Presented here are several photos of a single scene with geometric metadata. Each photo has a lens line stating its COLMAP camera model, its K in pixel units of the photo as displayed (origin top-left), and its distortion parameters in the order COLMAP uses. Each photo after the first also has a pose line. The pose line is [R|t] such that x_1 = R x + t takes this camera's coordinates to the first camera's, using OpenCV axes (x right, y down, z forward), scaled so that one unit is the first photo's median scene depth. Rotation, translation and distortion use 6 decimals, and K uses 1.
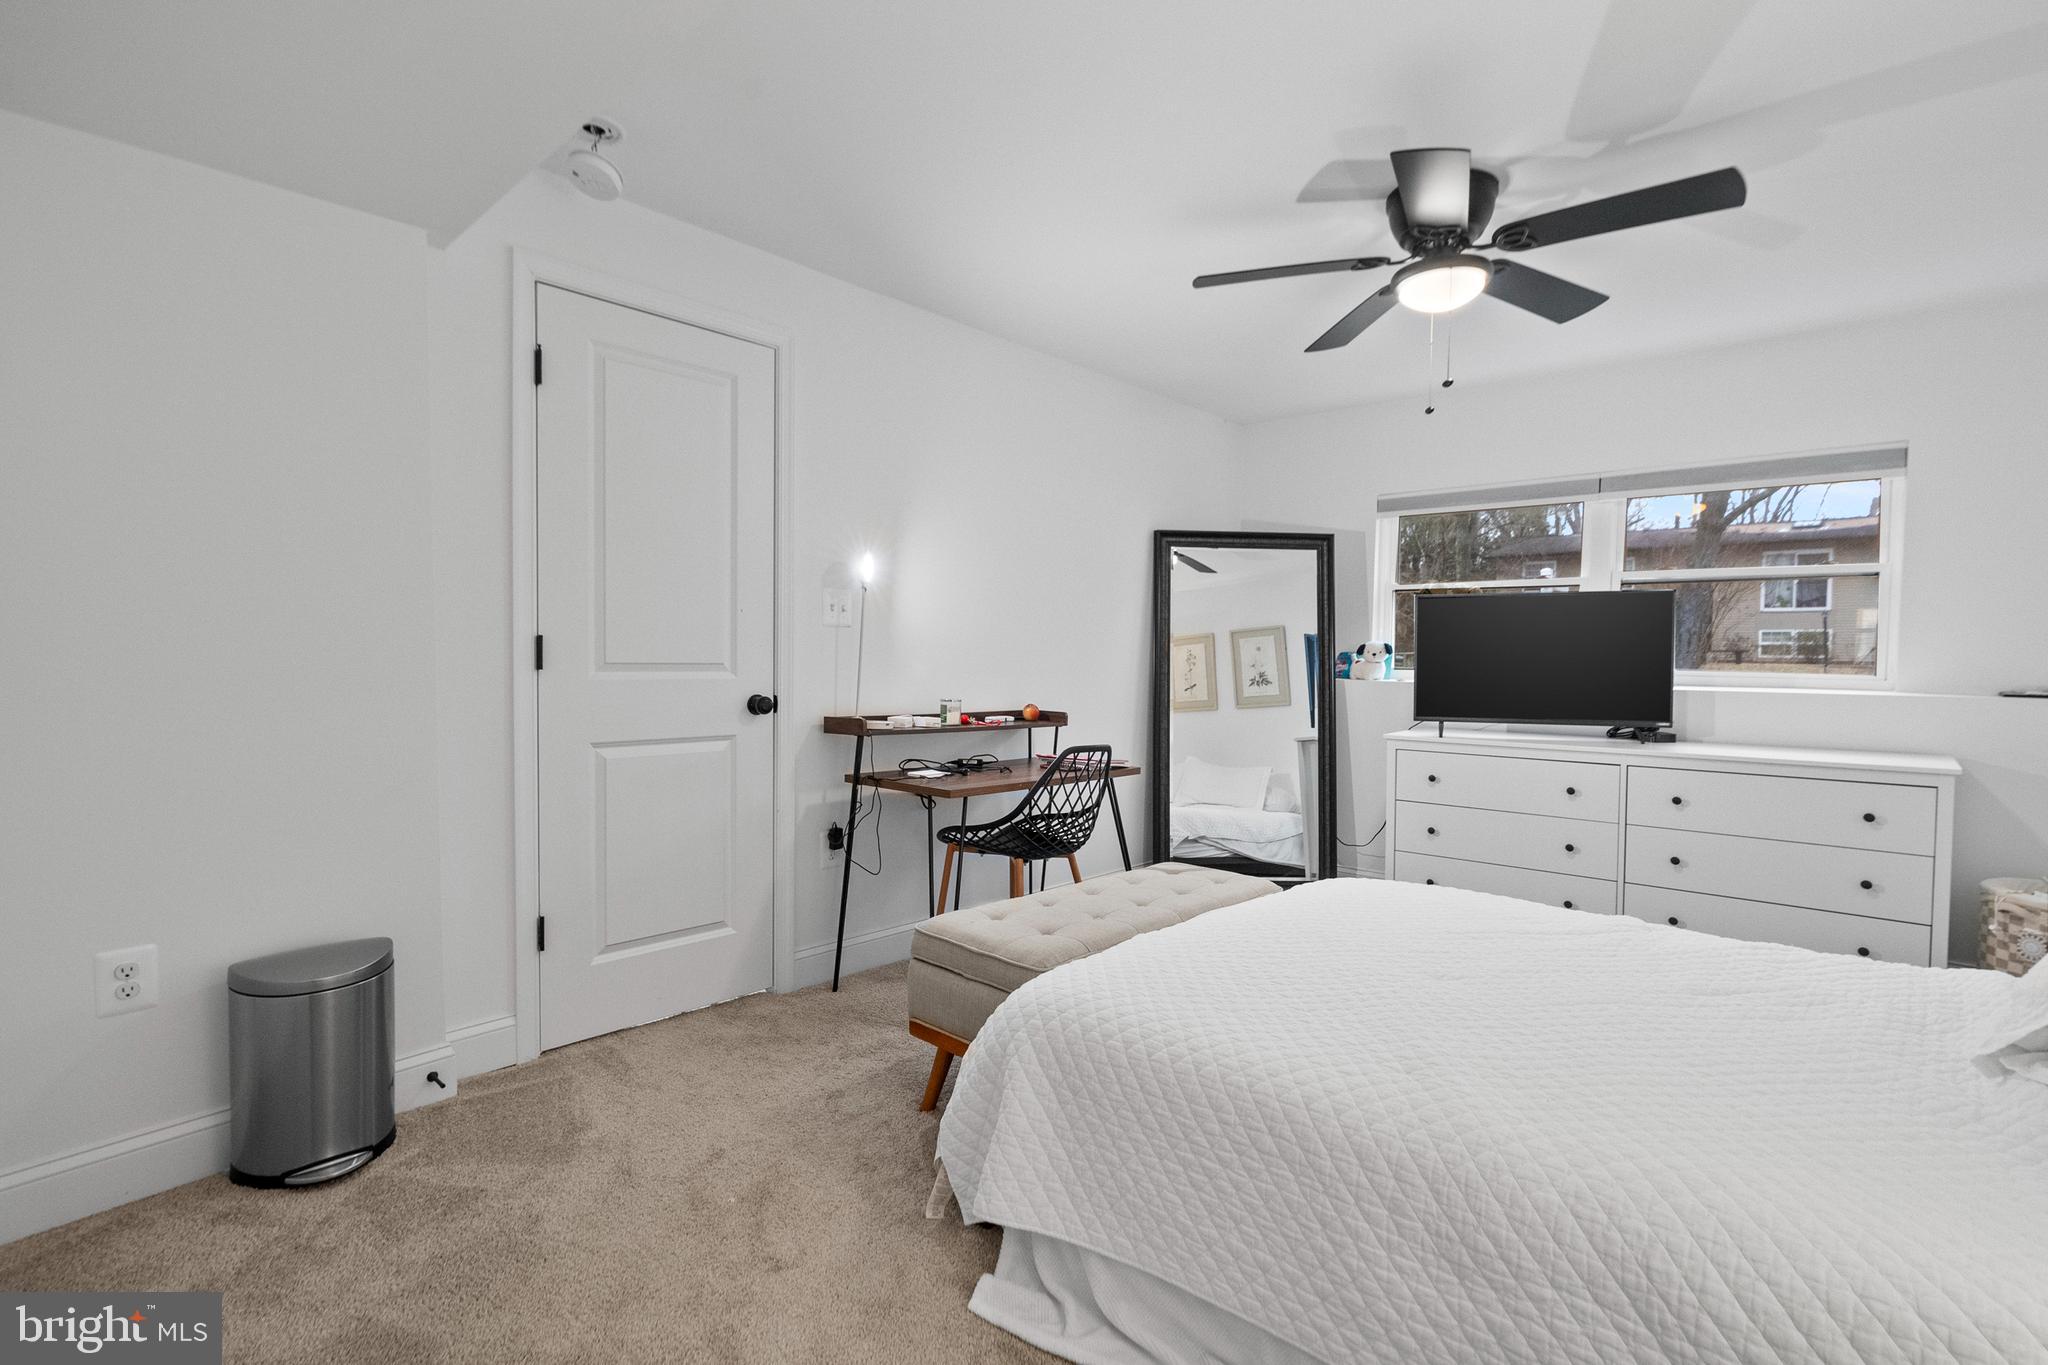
lens RADIAL K [[969.8, 0, 1036.3], [0, 969.8, 681.2], [0, 0, 1]] dist [-0.000448, 0.000994]
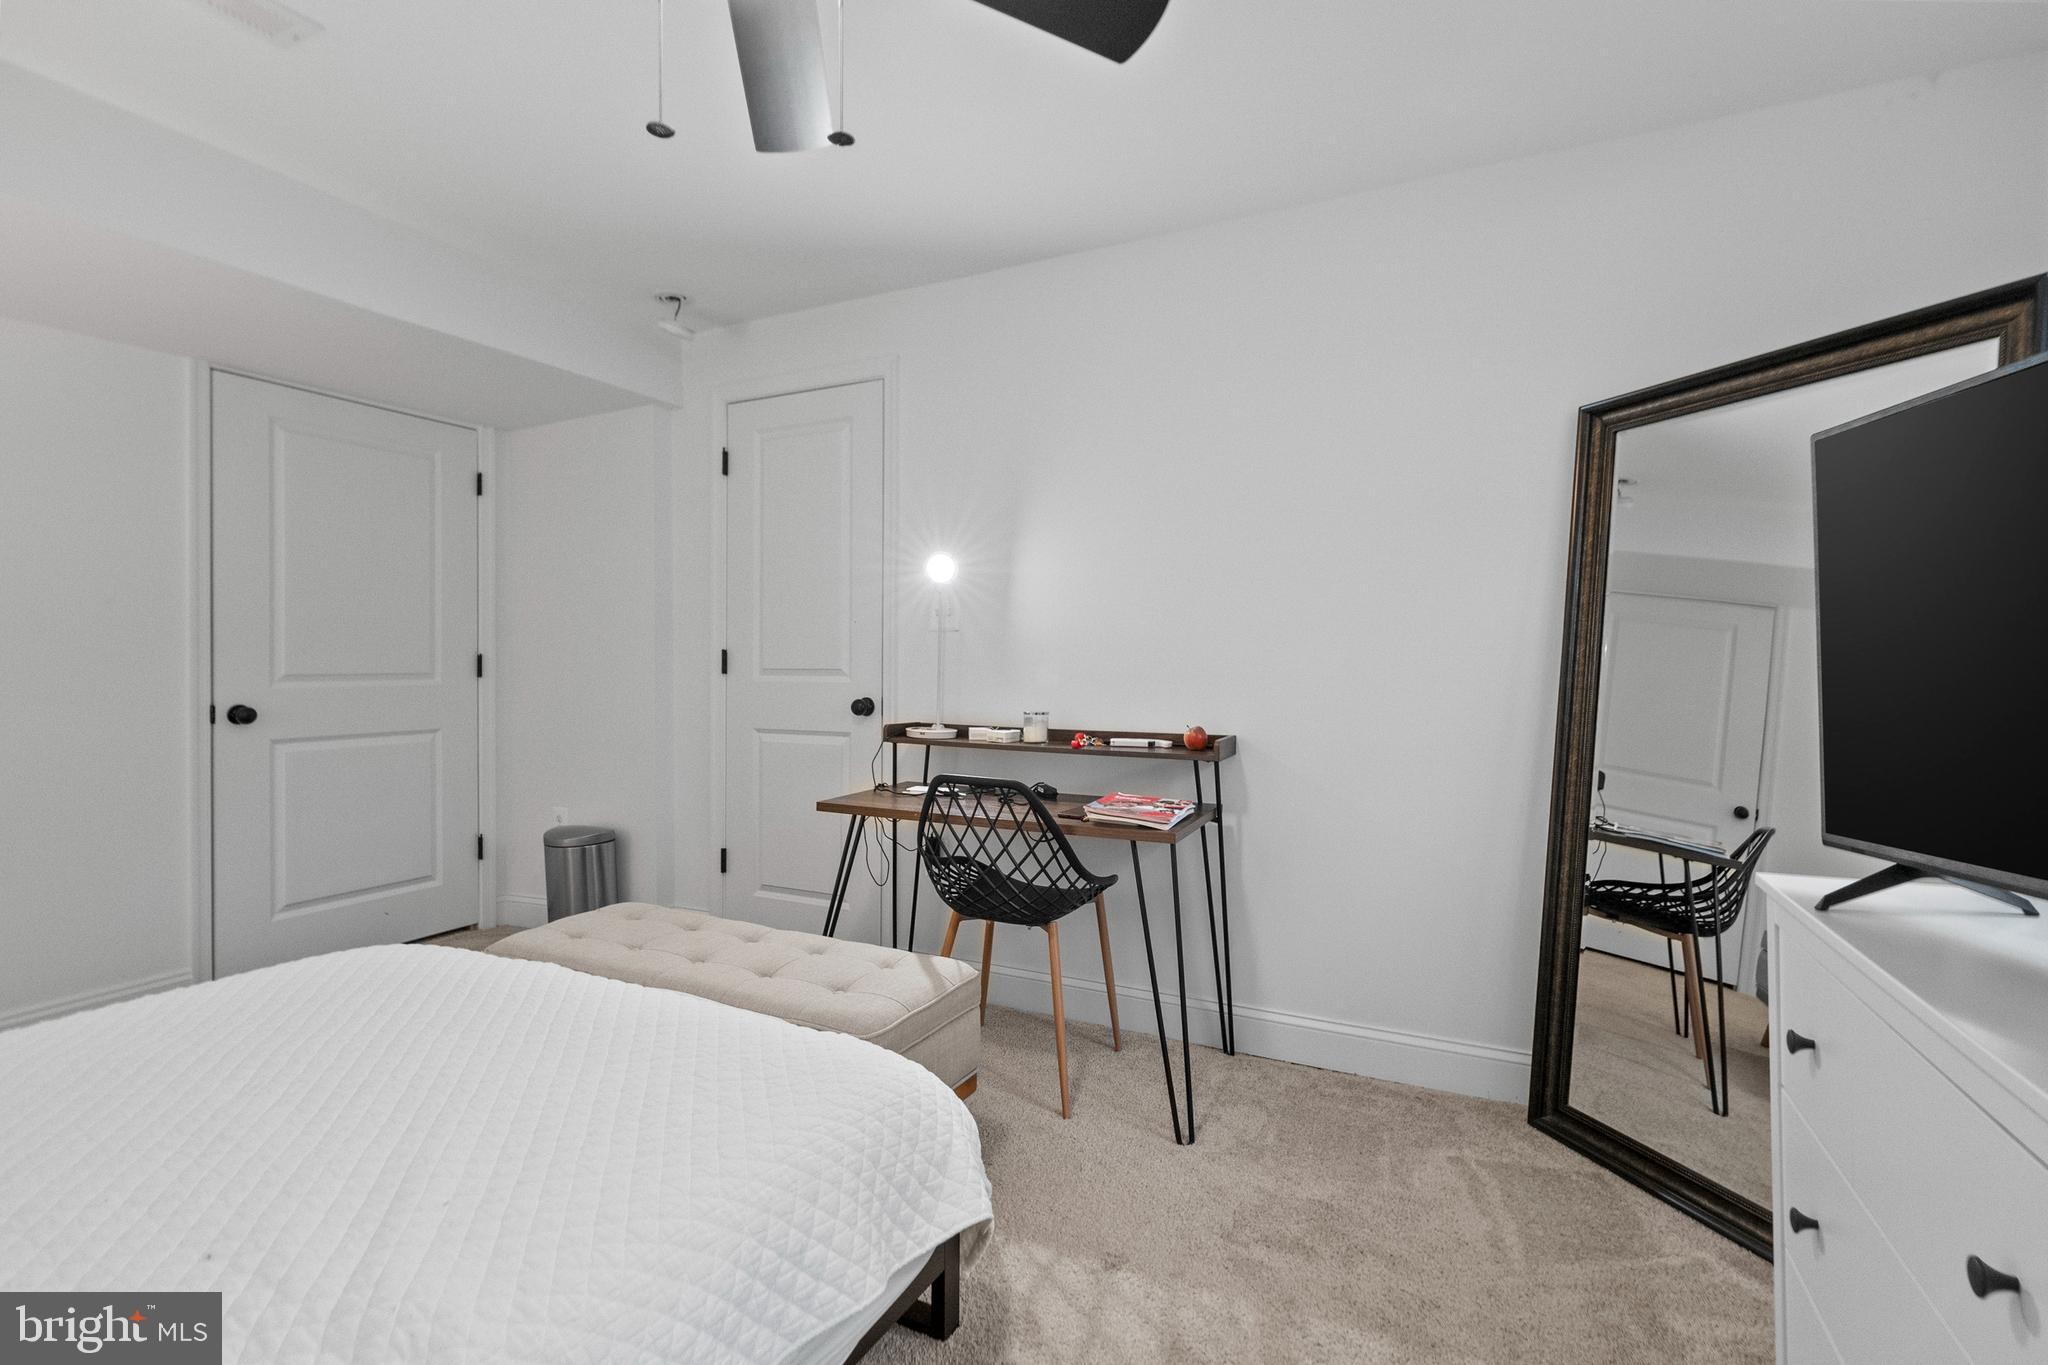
lens RADIAL K [[969.8, 0, 1020.5], [0, 969.8, 666.6], [0, 0, 1]] dist [-0.000448, 0.000994]
pose [[0.258676, -0.011182, -0.965899, 0.777513], [-0.022348, 0.999596, -0.017557, -0.005483], [0.965706, 0.026128, 0.258322, 0.841854]]
